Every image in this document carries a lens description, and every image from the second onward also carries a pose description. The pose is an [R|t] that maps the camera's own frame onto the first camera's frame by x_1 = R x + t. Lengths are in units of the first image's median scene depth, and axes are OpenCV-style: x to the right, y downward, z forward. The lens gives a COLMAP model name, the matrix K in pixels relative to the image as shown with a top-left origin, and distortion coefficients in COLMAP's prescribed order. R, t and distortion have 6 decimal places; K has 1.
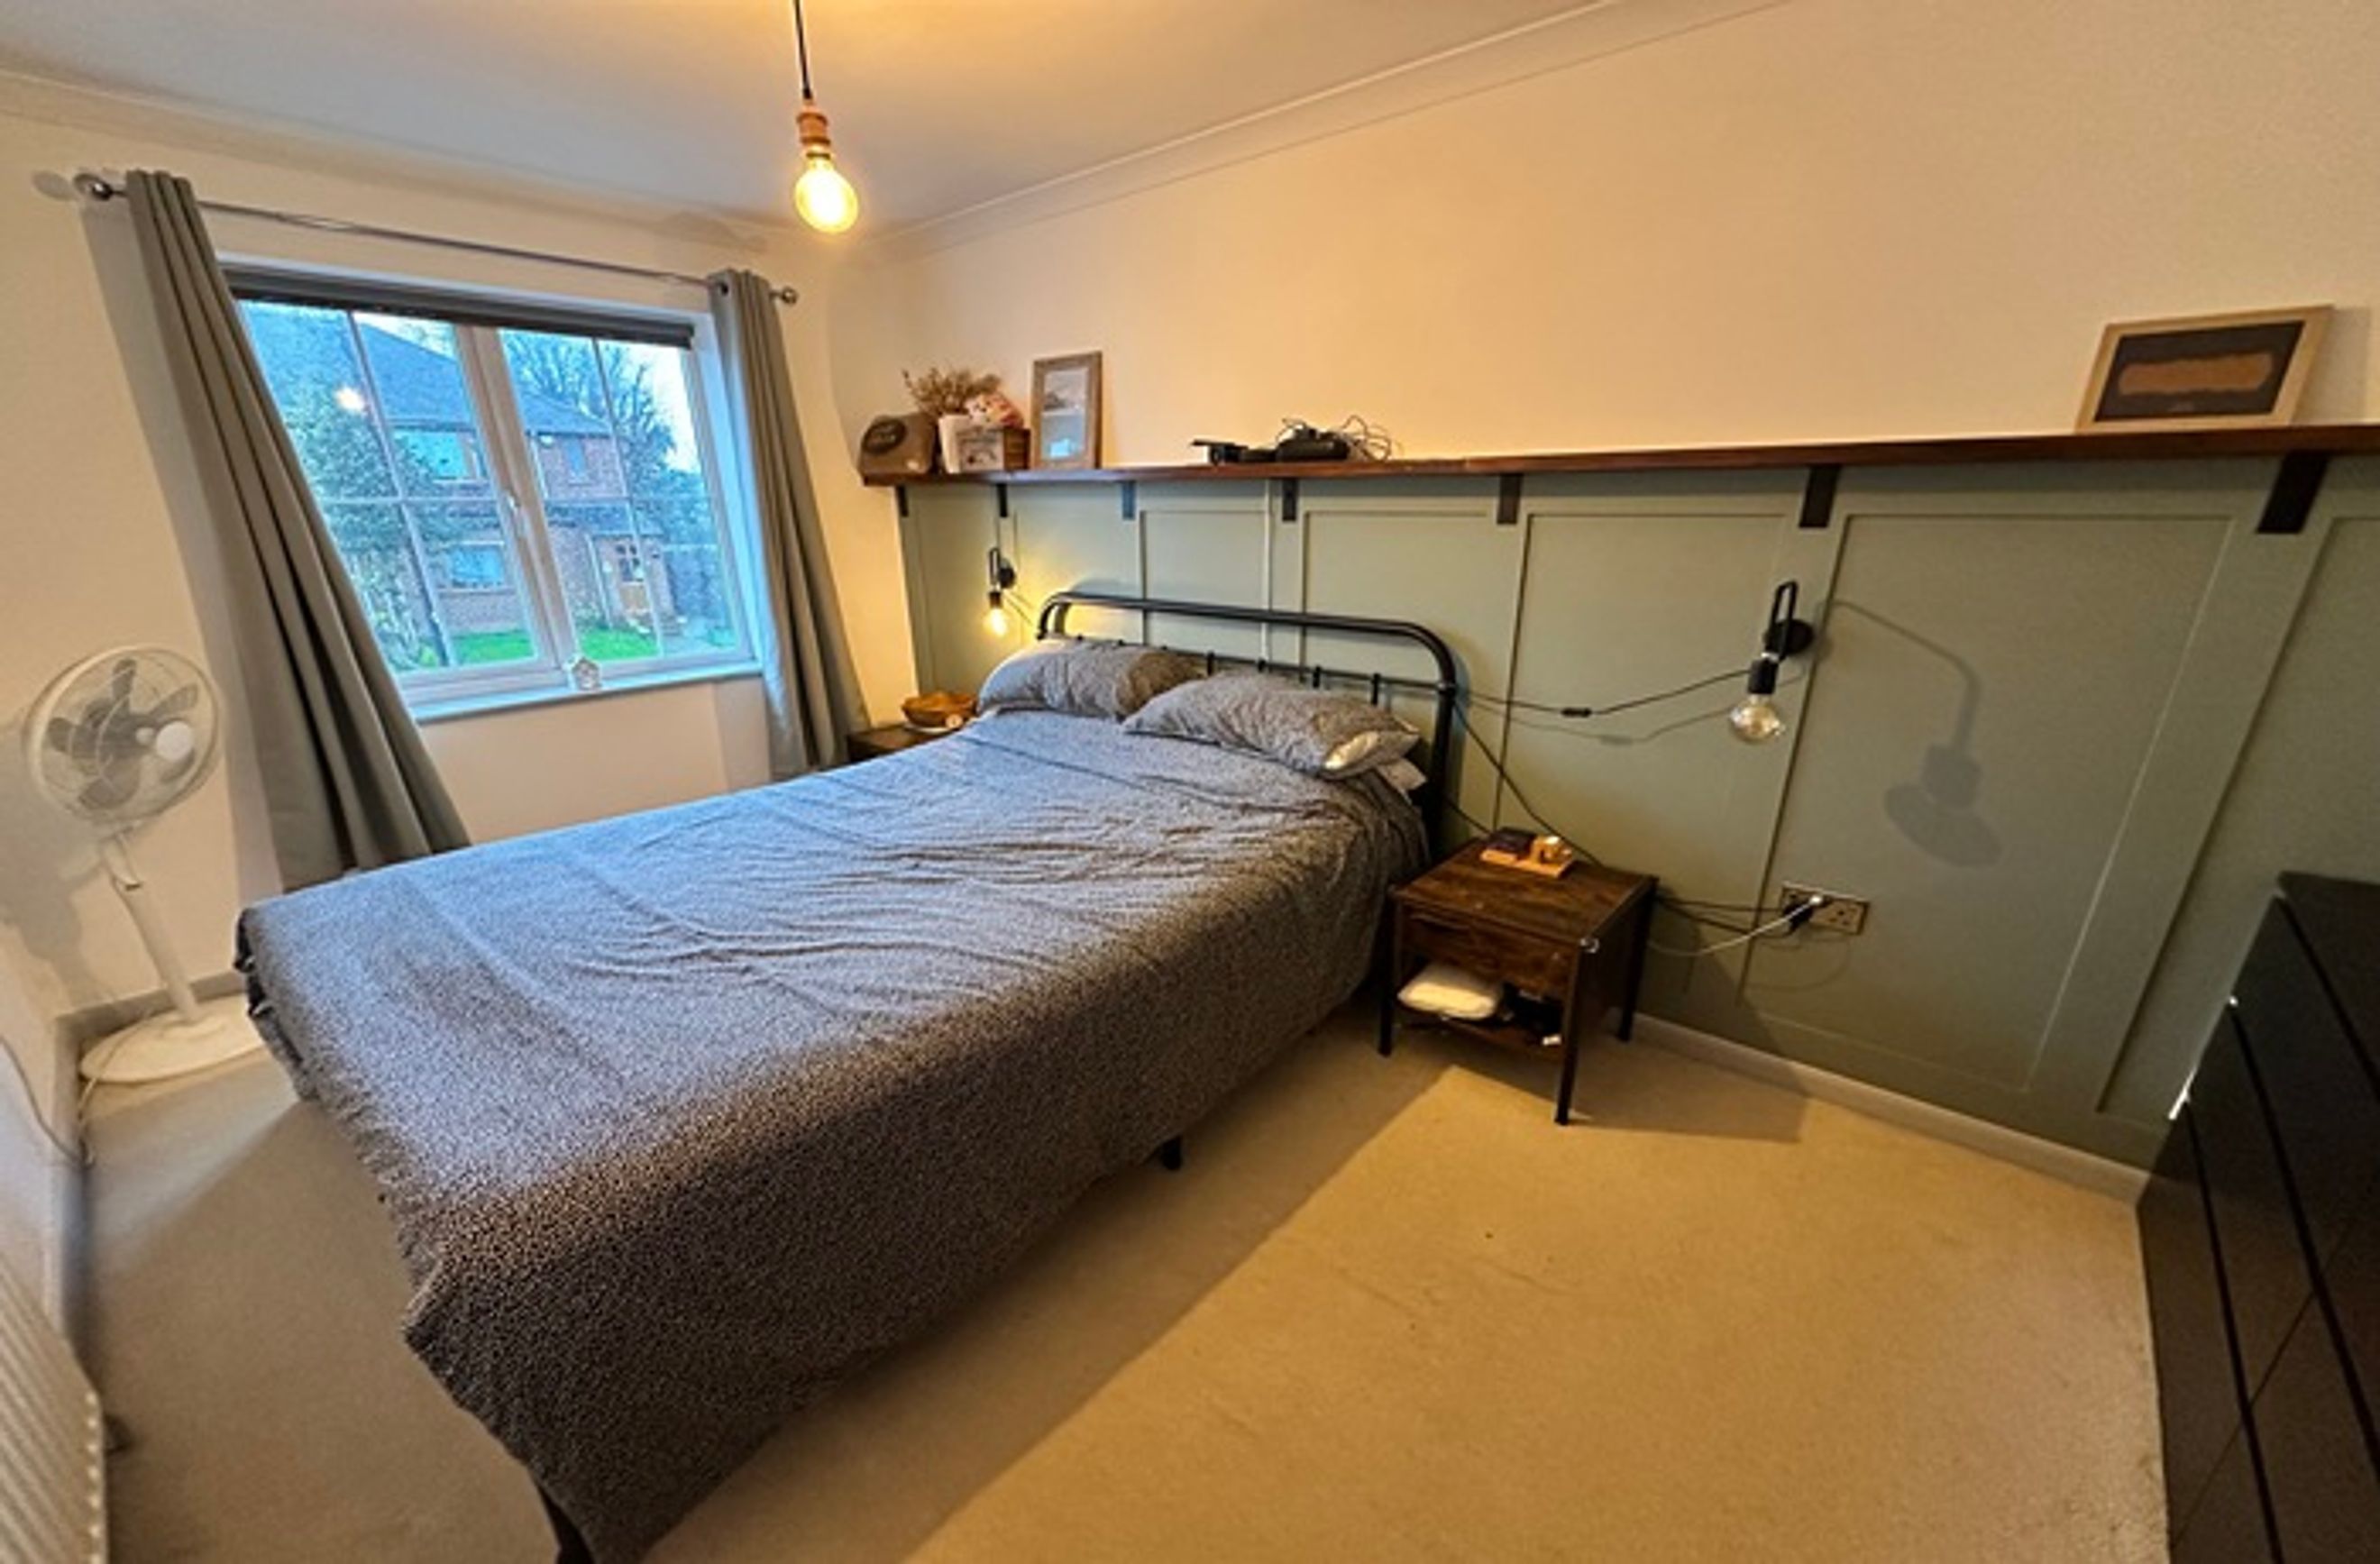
lens RADIAL K [[923.3, 0, 1176.4], [0, 923.3, 849.3], [0, 0, 1]] dist [-0.001906, -0.000180]
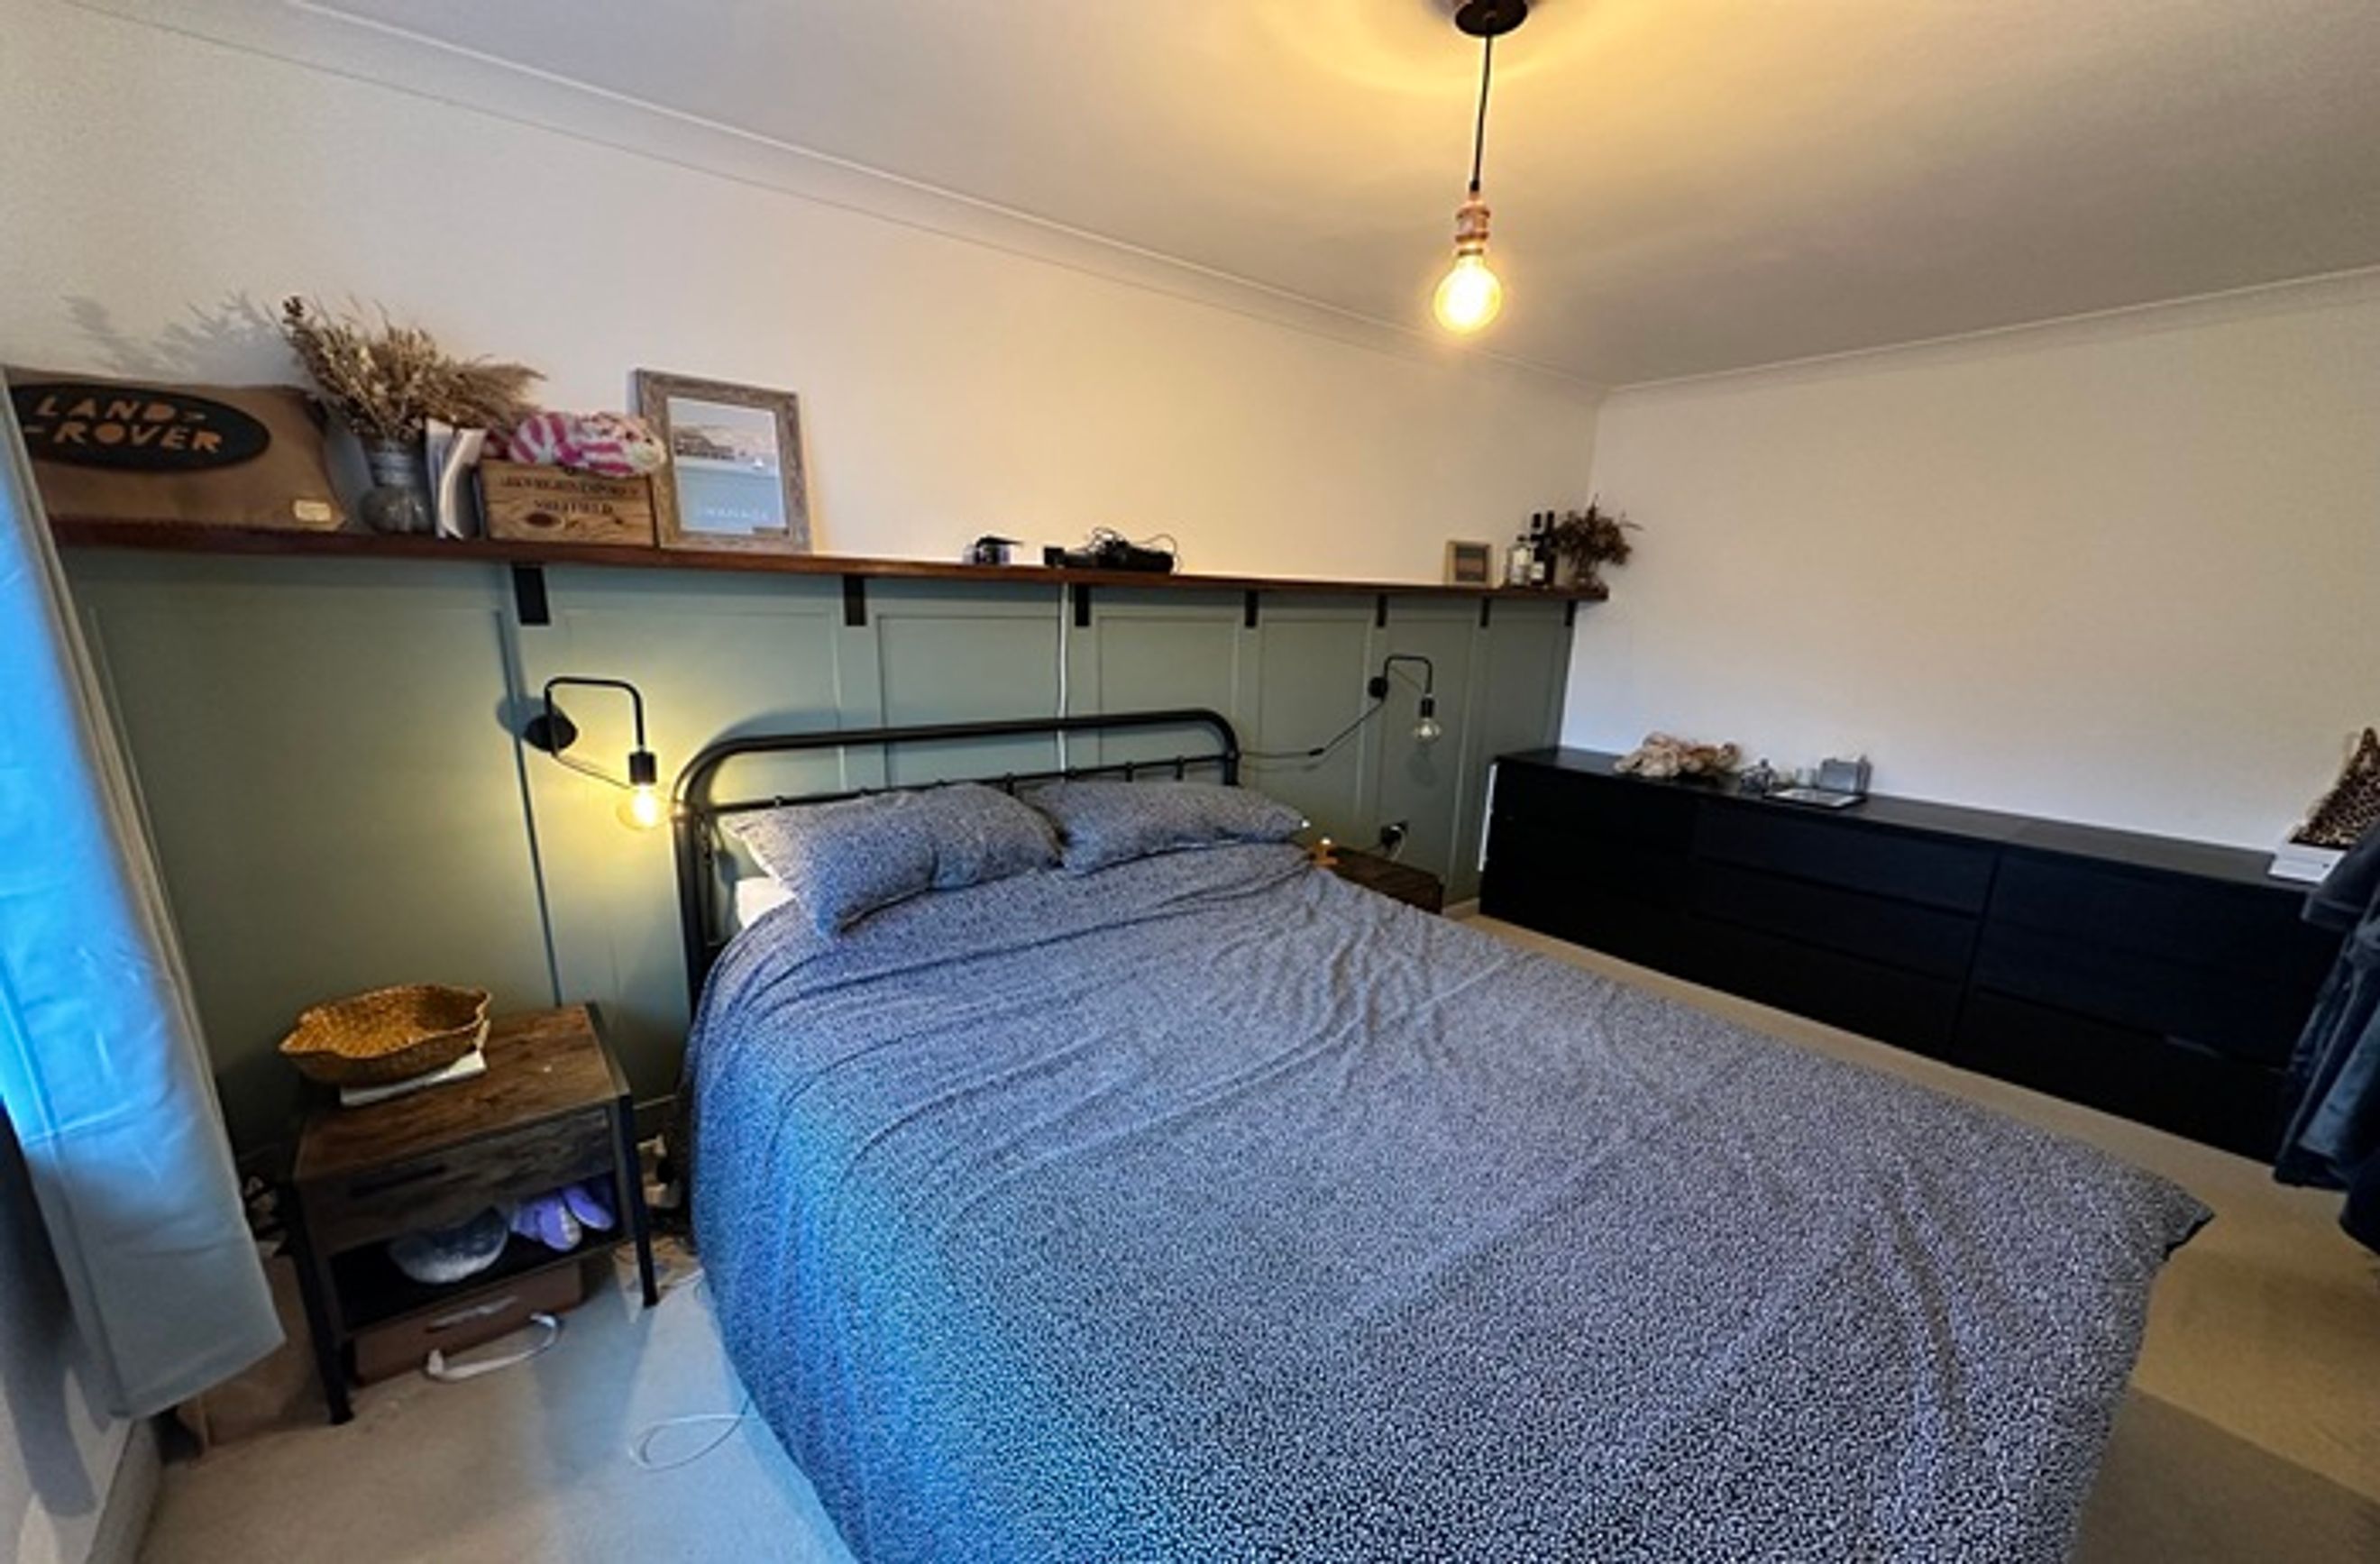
lens RADIAL K [[943.6, 0, 1189.9], [0, 943.6, 841.7], [0, 0, 1]] dist [-0.000167, 0.000067]
pose [[0.180182, -0.231463, 0.956012, -0.832295], [0.328496, 0.930278, 0.163320, -0.257222], [-0.927160, 0.284619, 0.243654, 0.683524]]
